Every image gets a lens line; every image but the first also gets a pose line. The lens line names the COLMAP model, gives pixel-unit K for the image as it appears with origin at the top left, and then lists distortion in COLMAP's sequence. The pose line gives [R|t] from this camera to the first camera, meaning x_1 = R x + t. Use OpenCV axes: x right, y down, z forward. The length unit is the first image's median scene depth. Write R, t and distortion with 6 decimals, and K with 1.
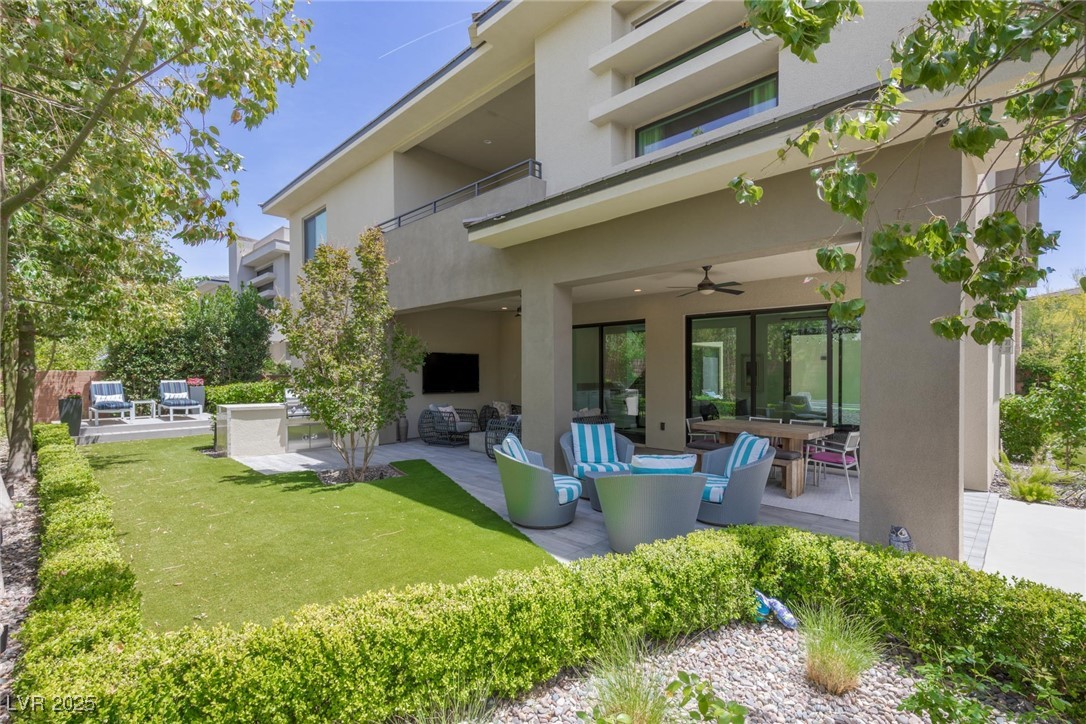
lens RADIAL K [[497.7, 0, 541.6], [0, 497.7, 371.9], [0, 0, 1]] dist [-0.007902, -0.001378]
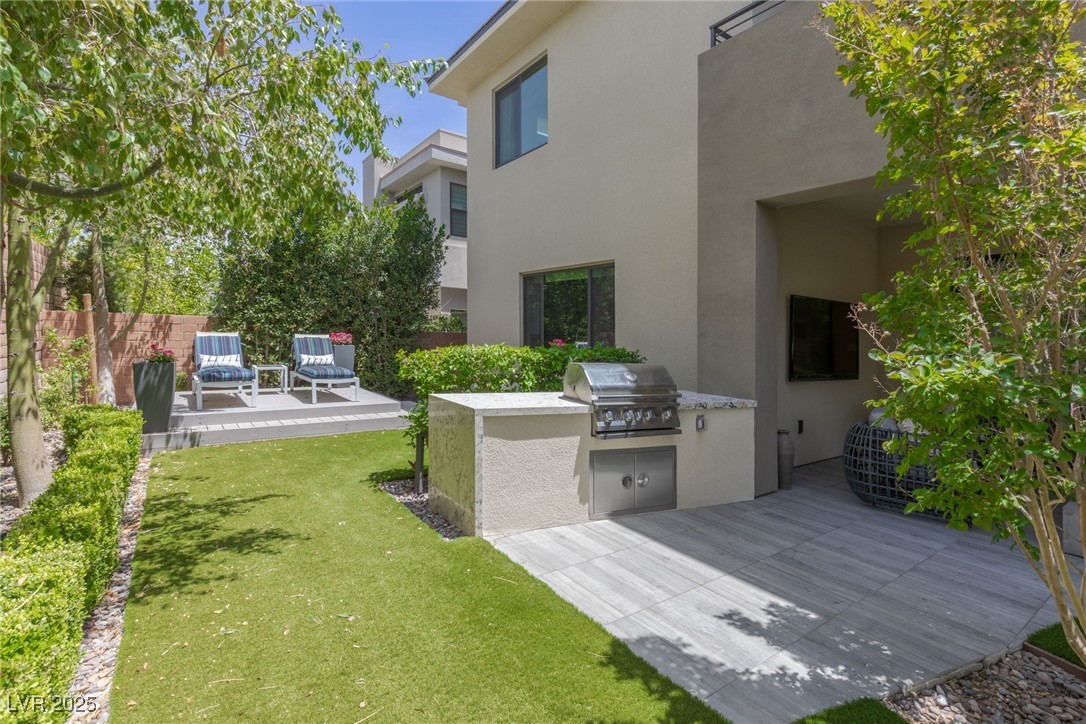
lens RADIAL K [[497.7, 0, 544.3], [0, 497.7, 356.6], [0, 0, 1]] dist [-0.007902, -0.001378]
pose [[0.987619, 0.043370, -0.150754, -0.357303], [-0.037344, 0.998395, 0.042577, 0.006664], [0.152359, -0.036420, 0.987654, 0.419839]]
